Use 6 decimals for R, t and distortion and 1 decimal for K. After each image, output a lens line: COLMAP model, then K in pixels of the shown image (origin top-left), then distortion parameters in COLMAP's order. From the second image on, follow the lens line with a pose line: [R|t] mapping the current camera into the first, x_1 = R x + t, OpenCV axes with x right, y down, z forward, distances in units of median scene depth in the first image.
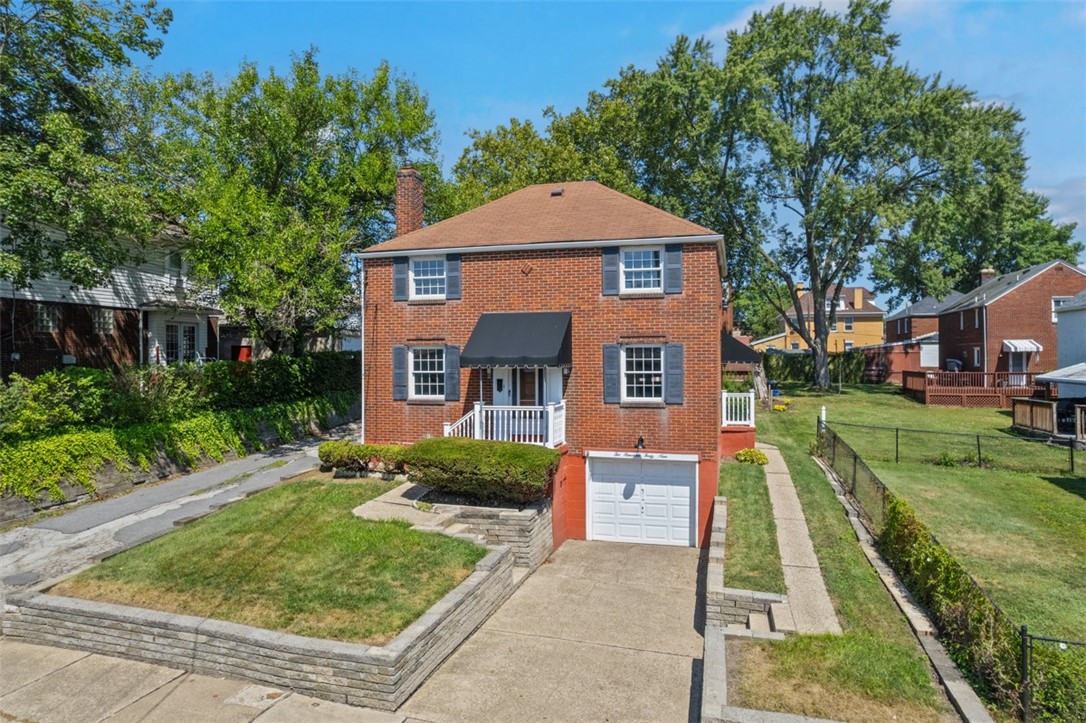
lens RADIAL K [[700.5, 0, 536.0], [0, 700.5, 364.3], [0, 0, 1]] dist [-0.086236, 0.080070]
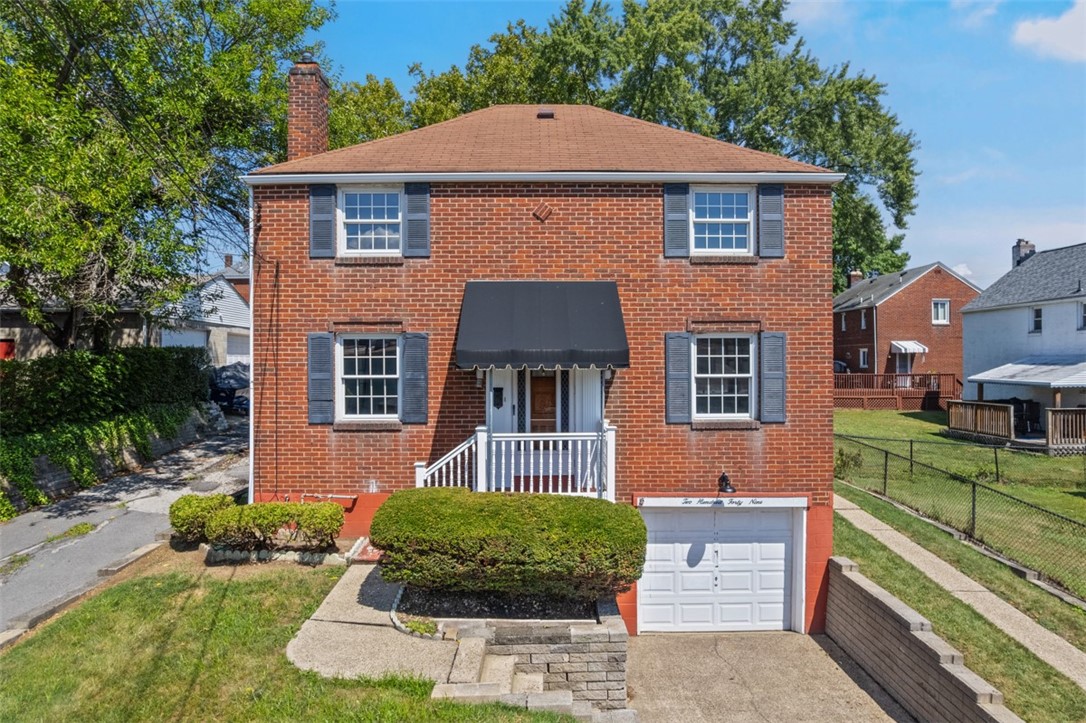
lens RADIAL K [[700.5, 0, 536.0], [0, 700.5, 364.3], [0, 0, 1]] dist [-0.086236, 0.080070]
pose [[0.962299, 0.000311, 0.271995, -0.179383], [0.000704, 0.999993, -0.003633, 0.002676], [-0.271995, 0.003687, 0.962292, 0.376979]]
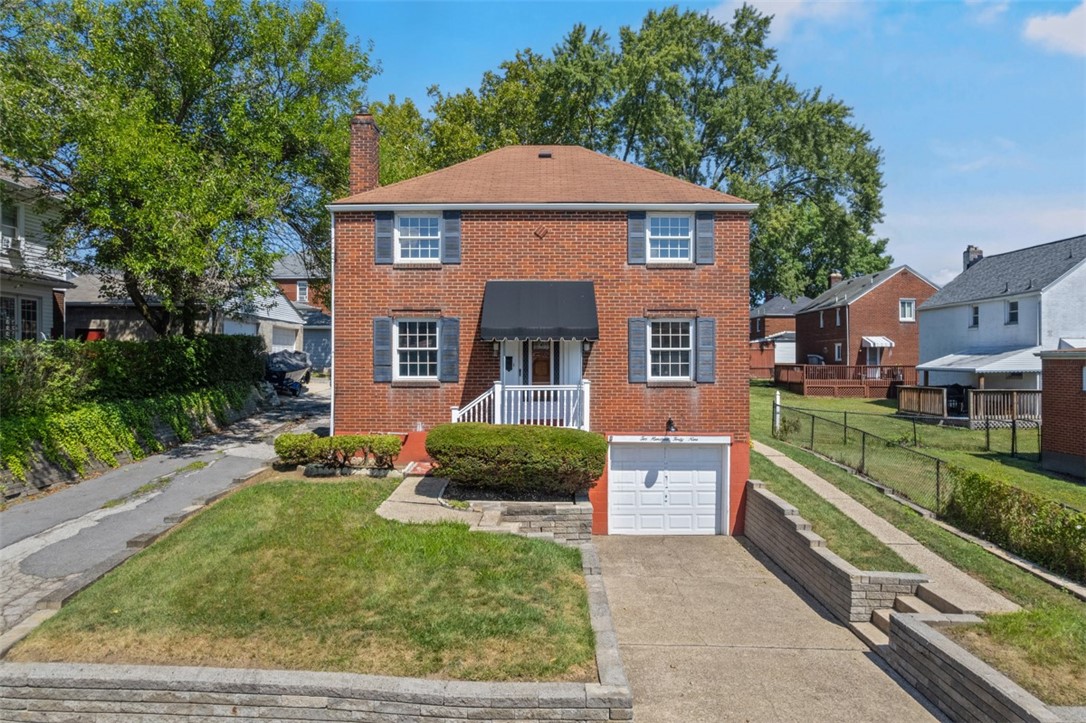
lens RADIAL K [[700.5, 0, 536.0], [0, 700.5, 364.3], [0, 0, 1]] dist [-0.086236, 0.080070]
pose [[0.965276, 0.004160, 0.261198, -0.235702], [-0.003002, 0.999984, -0.004832, 0.033518], [-0.261214, 0.003880, 0.965273, 0.143048]]
